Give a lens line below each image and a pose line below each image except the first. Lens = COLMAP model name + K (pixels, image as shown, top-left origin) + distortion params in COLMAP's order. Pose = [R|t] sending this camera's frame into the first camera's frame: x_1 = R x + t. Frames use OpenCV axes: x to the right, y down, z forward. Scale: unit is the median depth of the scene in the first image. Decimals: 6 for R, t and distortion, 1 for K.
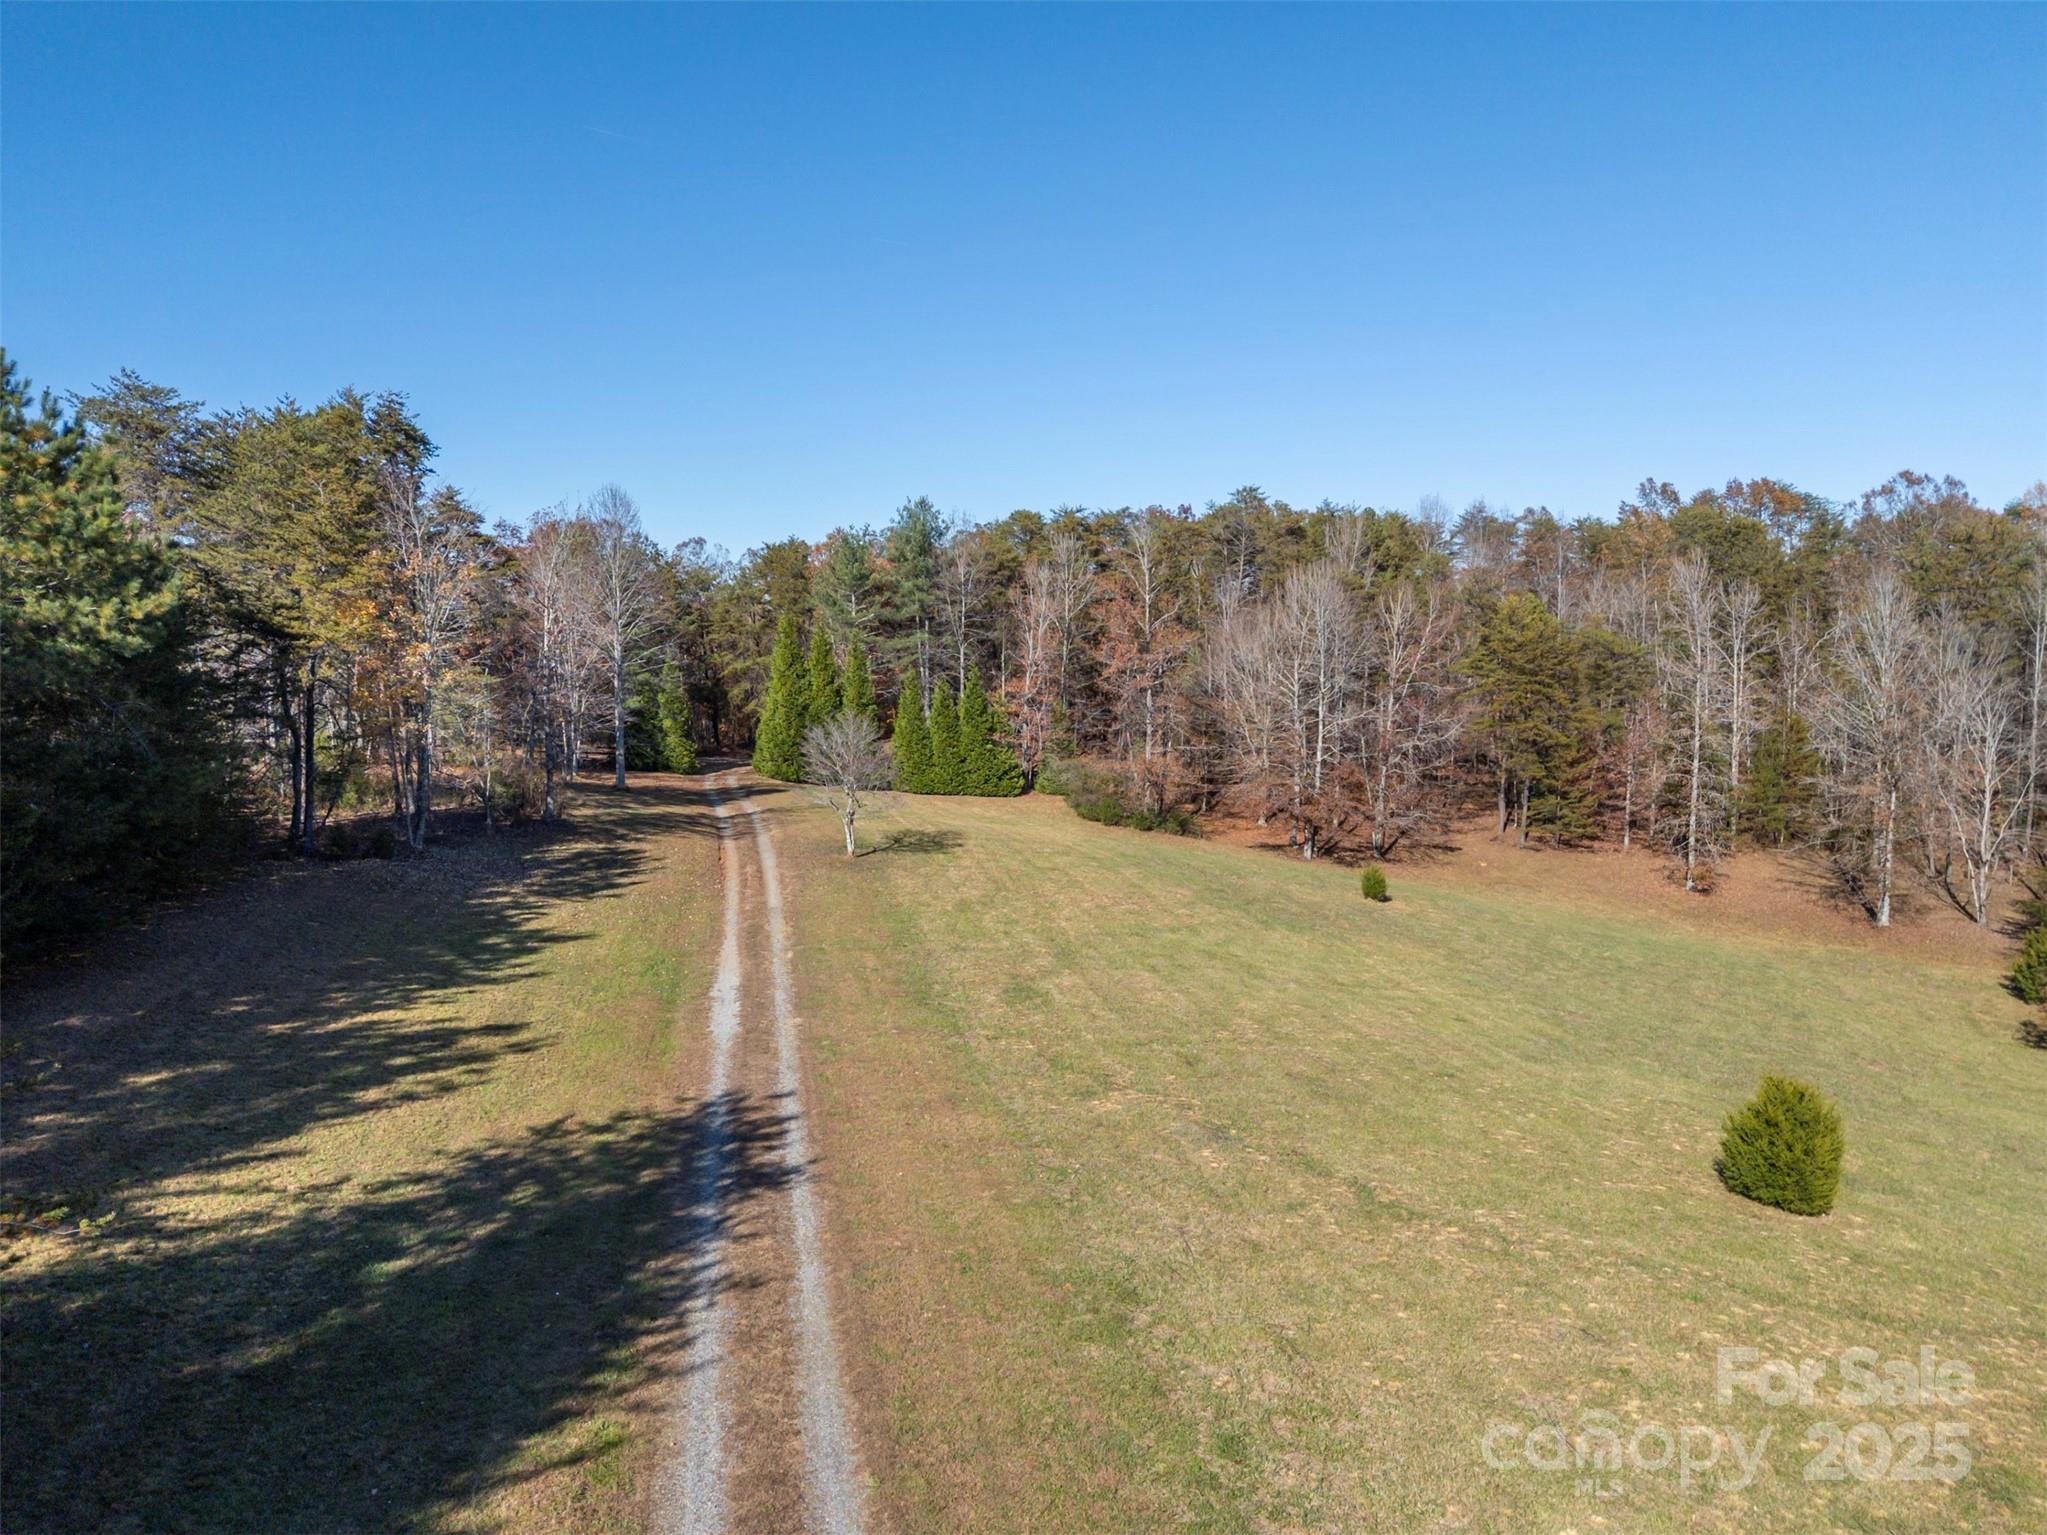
lens RADIAL K [[1470.9, 0, 1032.3], [0, 1470.9, 753.2], [0, 0, 1]] dist [0.068923, -0.040398]
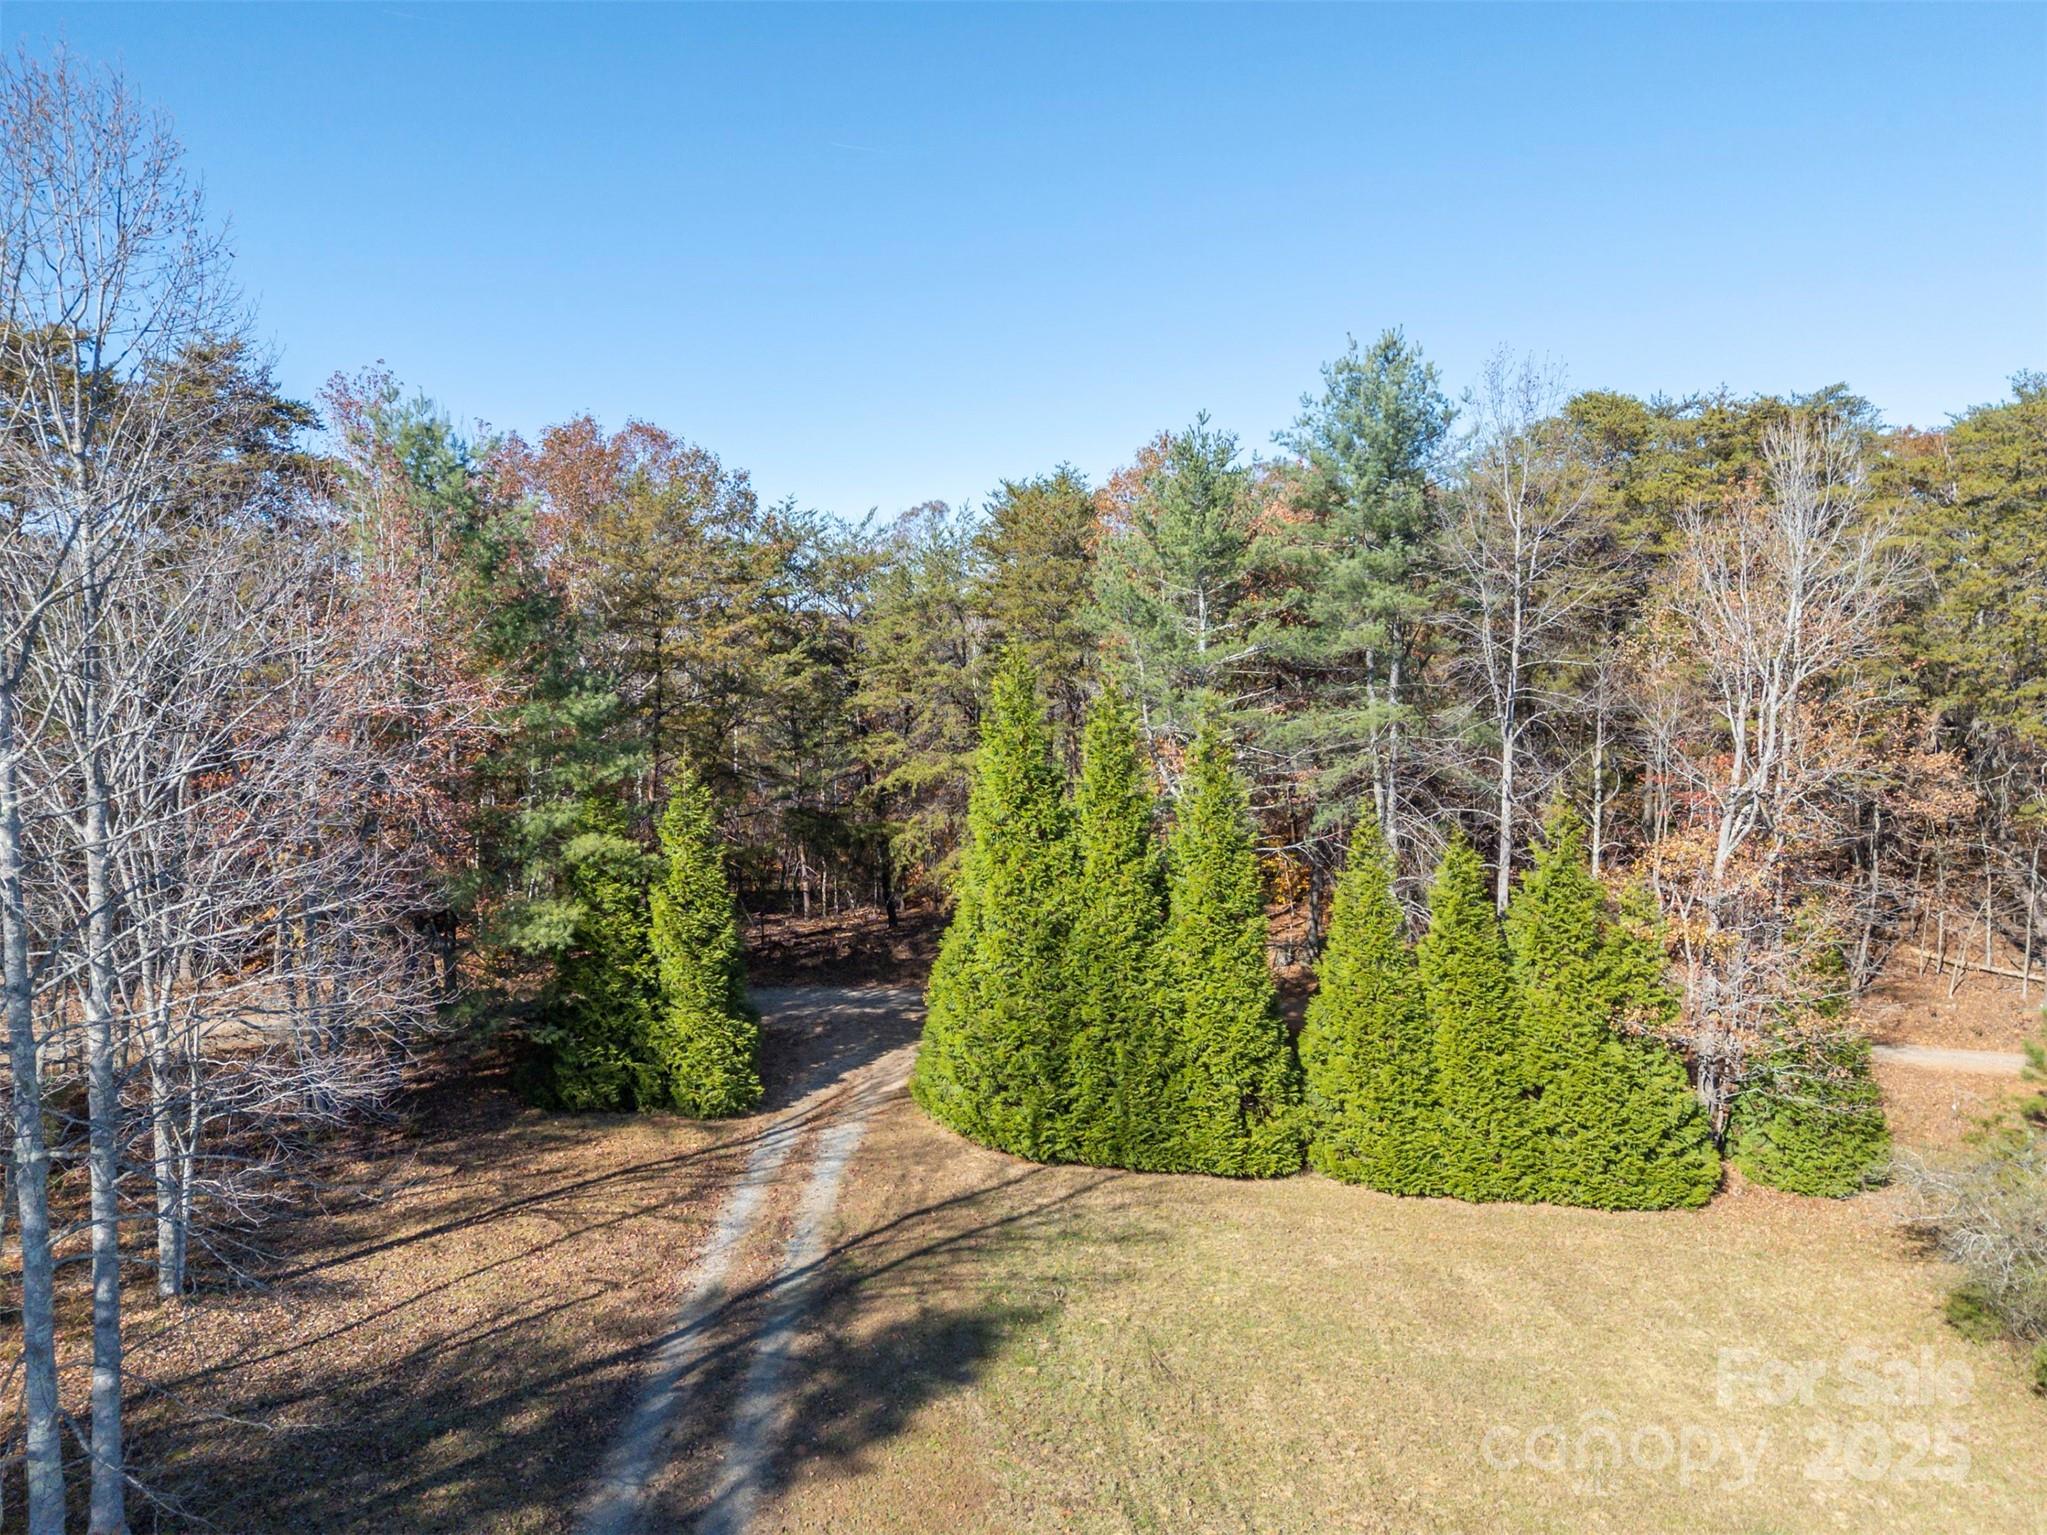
lens RADIAL K [[1470.9, 0, 1034.0], [0, 1470.9, 771.9], [0, 0, 1]] dist [0.068923, -0.040398]
pose [[0.977633, 0.019334, -0.209429, -0.082875], [-0.015905, 0.999711, 0.018047, -0.067803], [0.209718, -0.014312, 0.977657, 0.615071]]
